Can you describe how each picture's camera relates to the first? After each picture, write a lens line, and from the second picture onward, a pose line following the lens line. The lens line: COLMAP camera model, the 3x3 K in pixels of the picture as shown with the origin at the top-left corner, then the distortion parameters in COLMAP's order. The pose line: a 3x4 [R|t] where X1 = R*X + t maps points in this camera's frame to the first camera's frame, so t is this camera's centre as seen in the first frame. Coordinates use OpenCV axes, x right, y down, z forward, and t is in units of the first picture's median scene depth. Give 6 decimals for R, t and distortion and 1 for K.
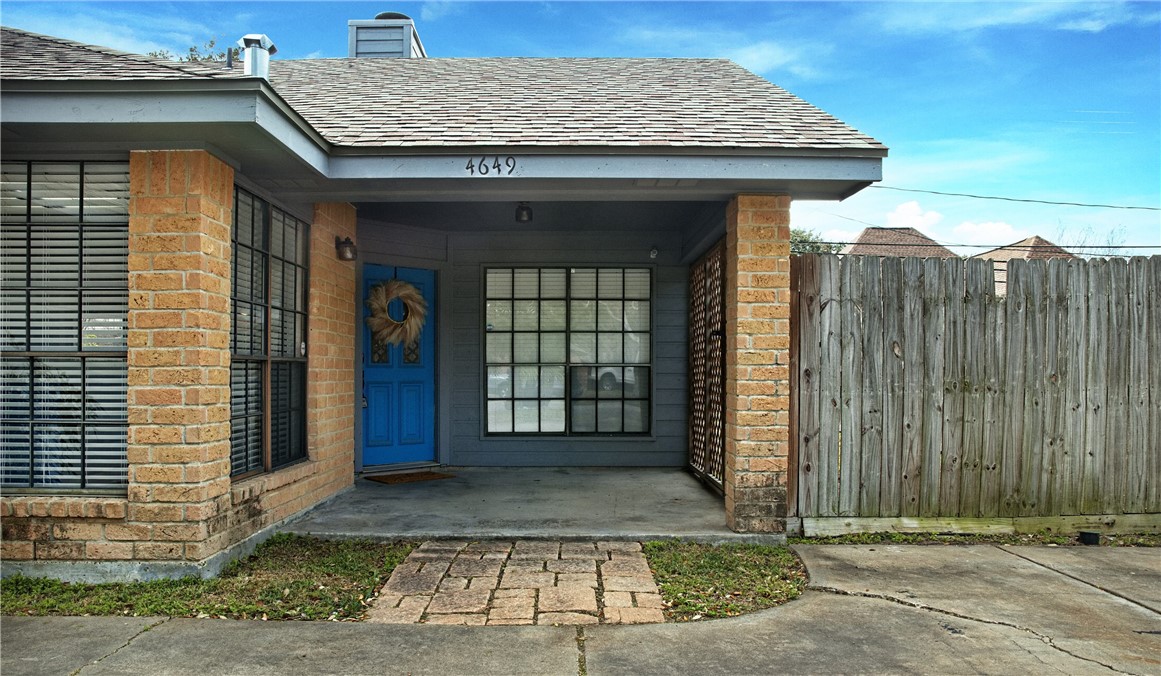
lens RADIAL K [[802.2, 0, 578.7], [0, 802.2, 378.5], [0, 0, 1]] dist [-0.041381, 0.000949]
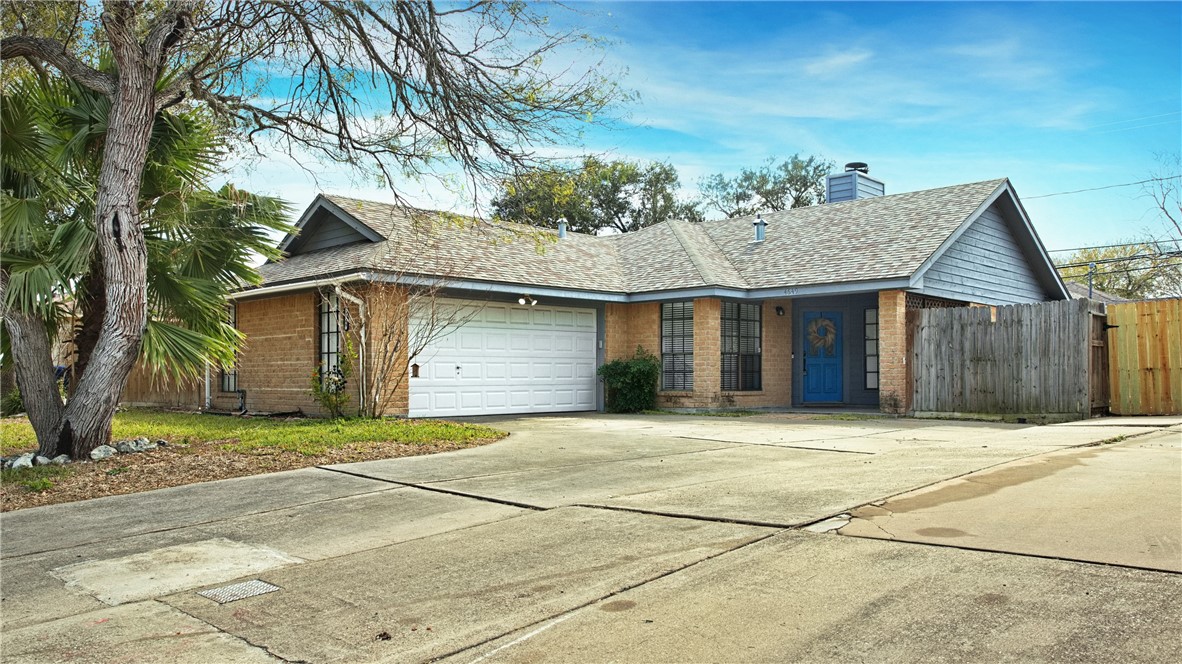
lens RADIAL K [[803.7, 0, 591.0], [0, 803.7, 332.0], [0, 0, 1]] dist [-0.001609, -0.000811]
pose [[0.708814, -0.040830, -0.704212, 1.384919], [-0.001624, 0.998226, -0.059512, 0.076478], [0.705393, 0.043326, 0.707491, -1.594553]]
